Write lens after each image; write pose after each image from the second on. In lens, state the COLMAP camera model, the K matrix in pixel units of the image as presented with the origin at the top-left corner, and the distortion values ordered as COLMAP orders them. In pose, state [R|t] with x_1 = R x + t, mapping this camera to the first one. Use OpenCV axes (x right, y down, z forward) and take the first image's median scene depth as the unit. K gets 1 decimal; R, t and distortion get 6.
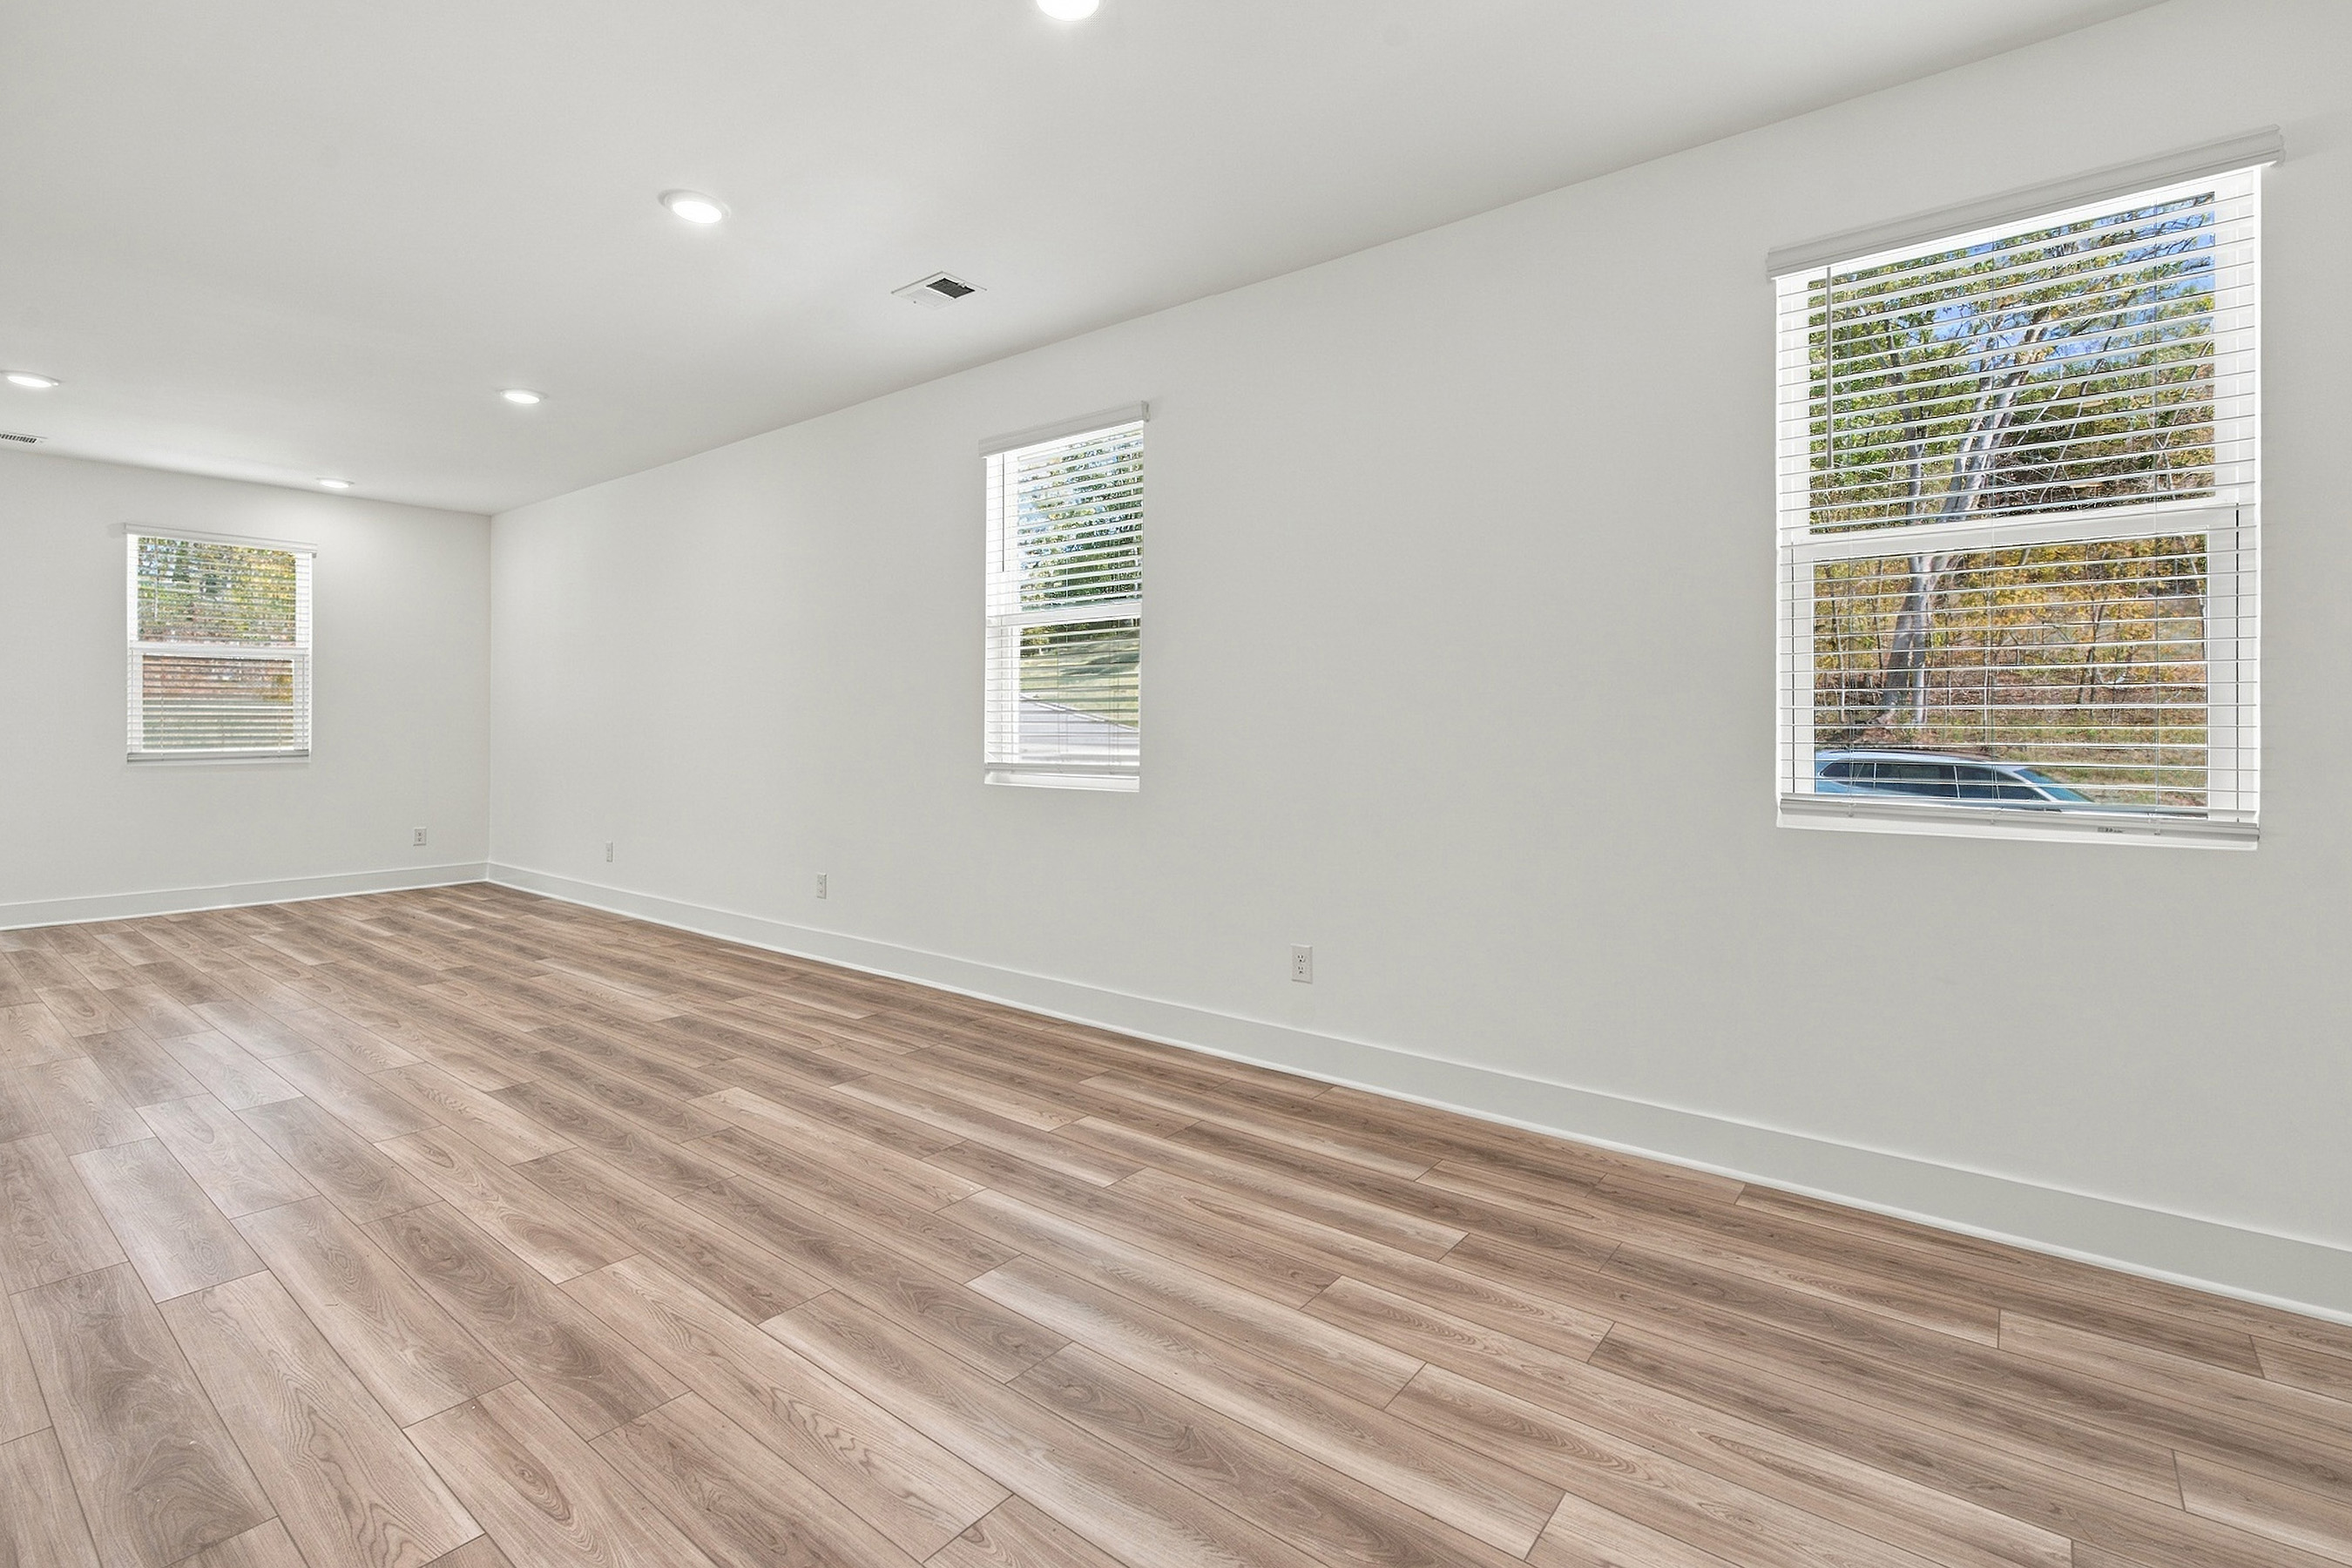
lens RADIAL K [[1183.9, 0, 1176.0], [0, 1183.9, 784.0], [0, 0, 1]] dist [-0.003933, 0.000361]
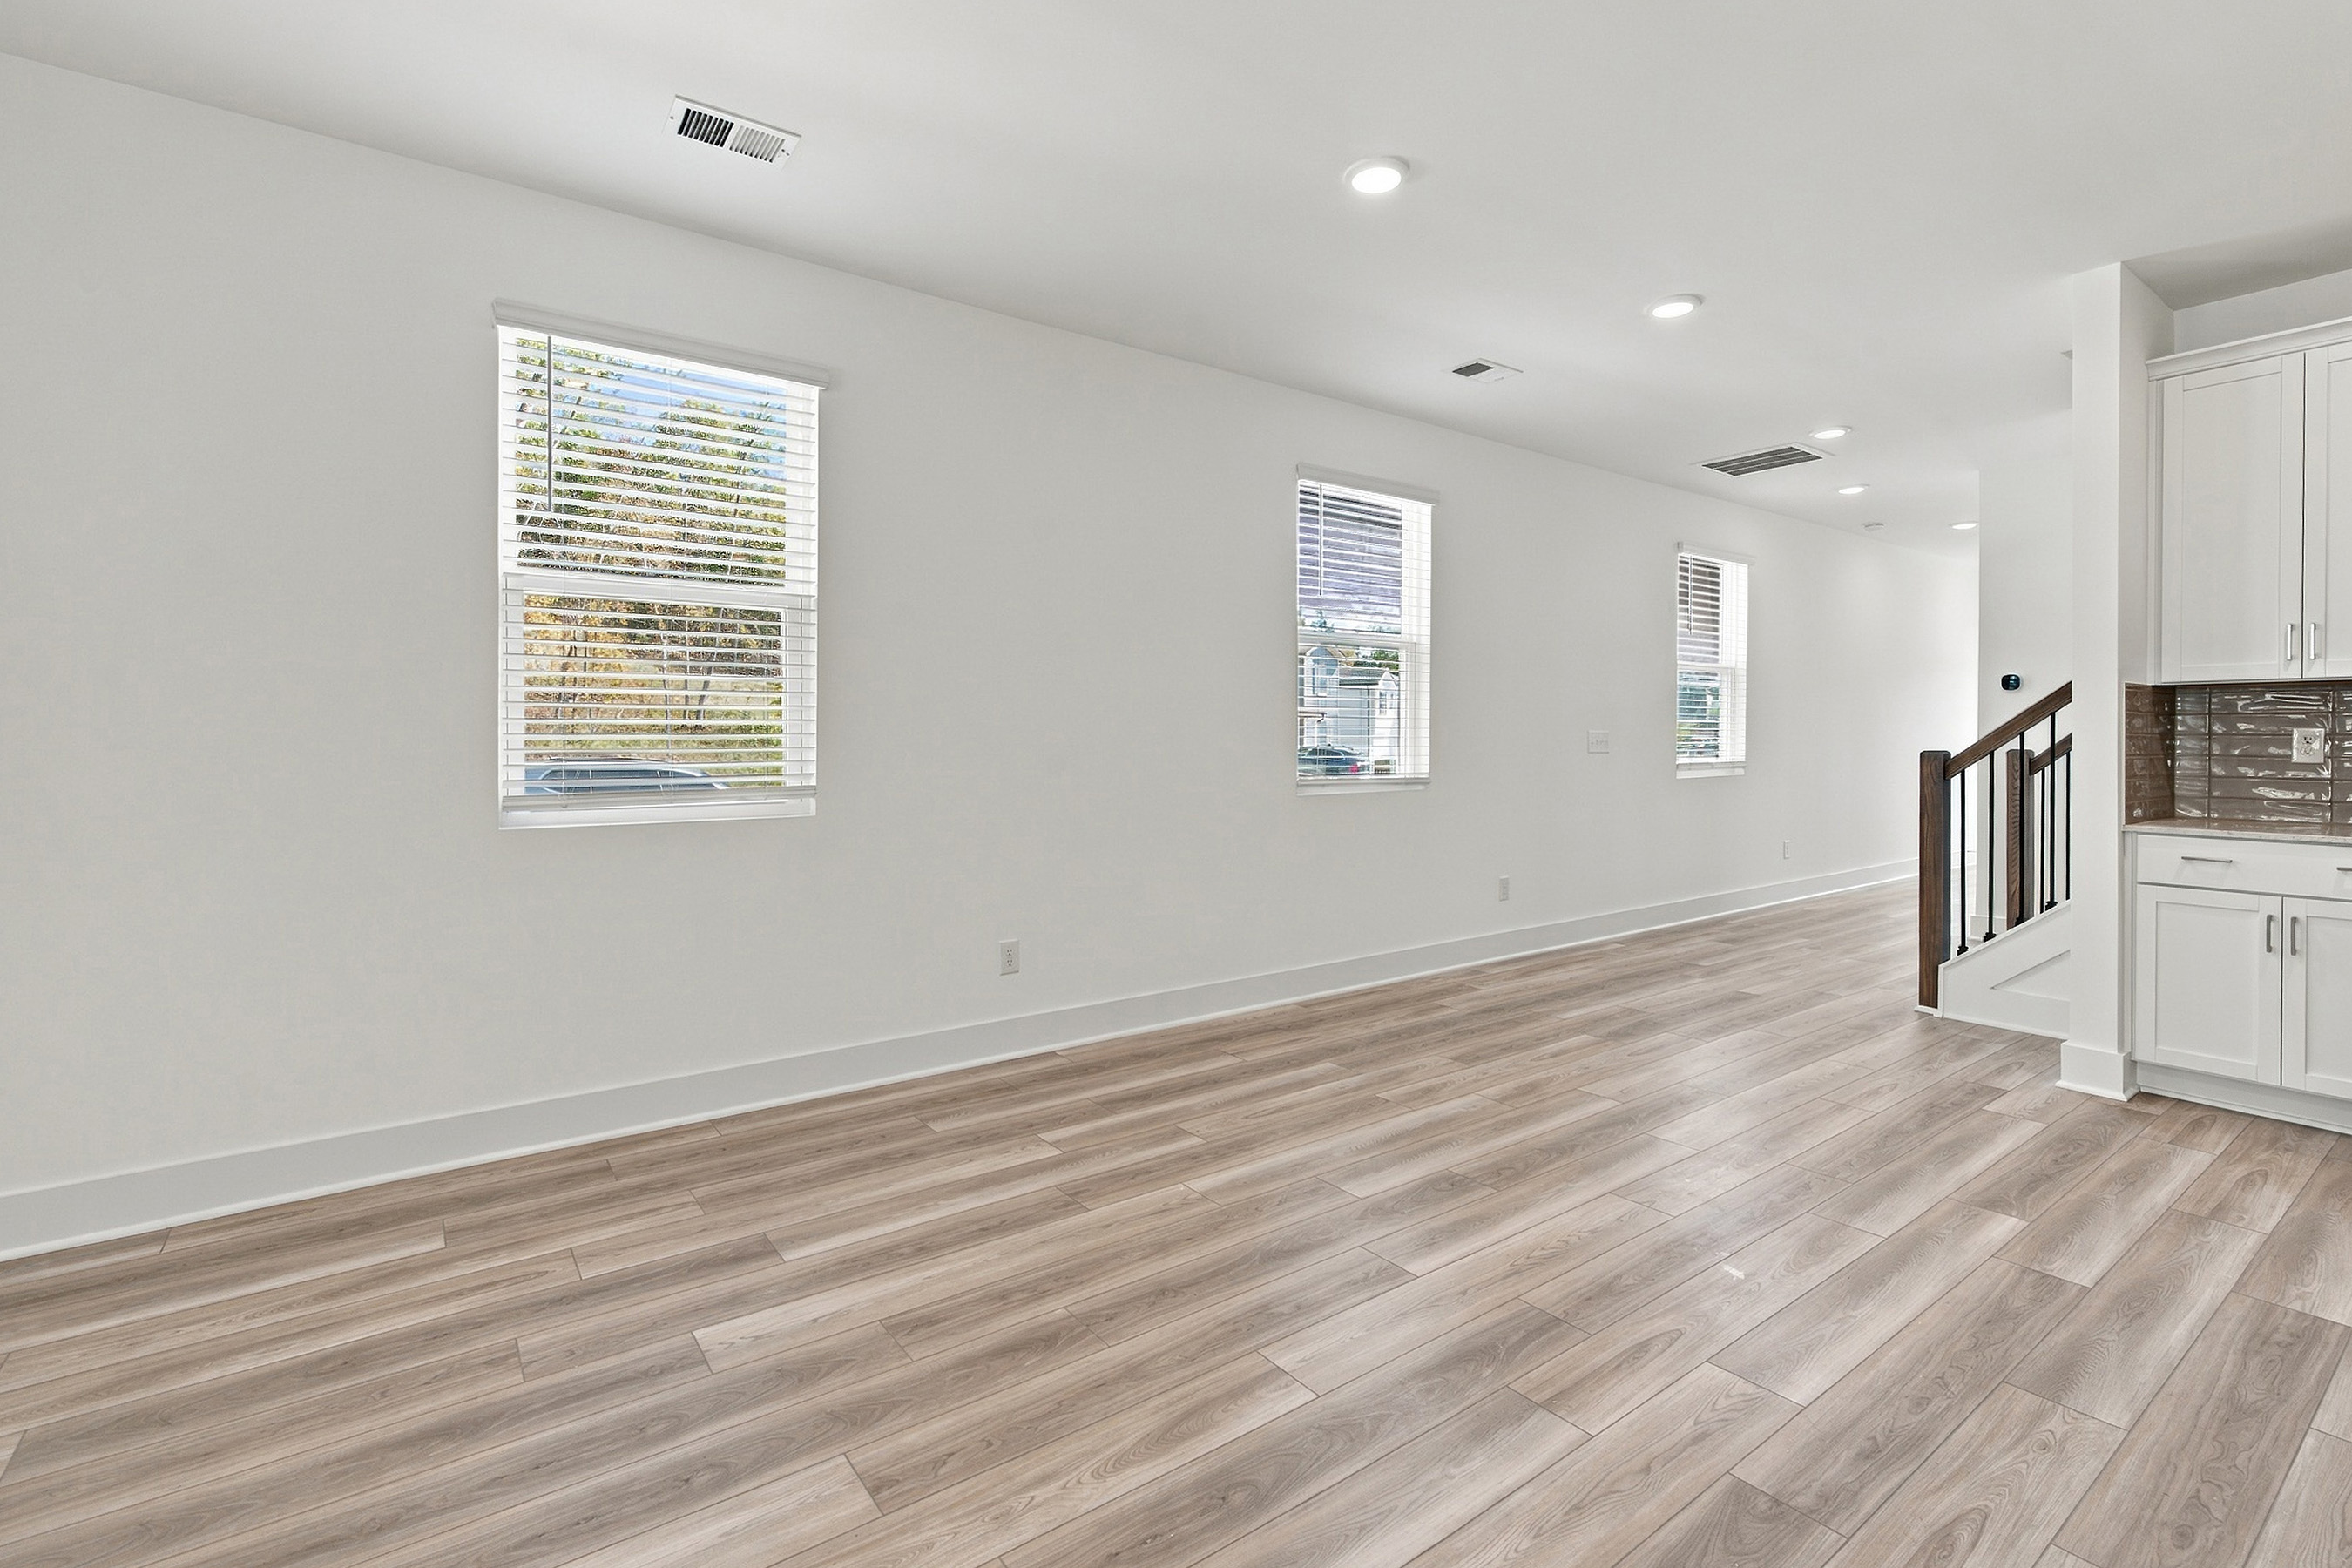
lens RADIAL K [[1066.0, 0, 1183.3], [0, 1066.0, 749.2], [0, 0, 1]] dist [-0.002323, -0.000331]
pose [[0.220570, -0.016146, 0.975238, -1.126333], [0.048587, 0.998804, 0.005547, -0.073755], [-0.974160, 0.046160, 0.221090, 0.749646]]
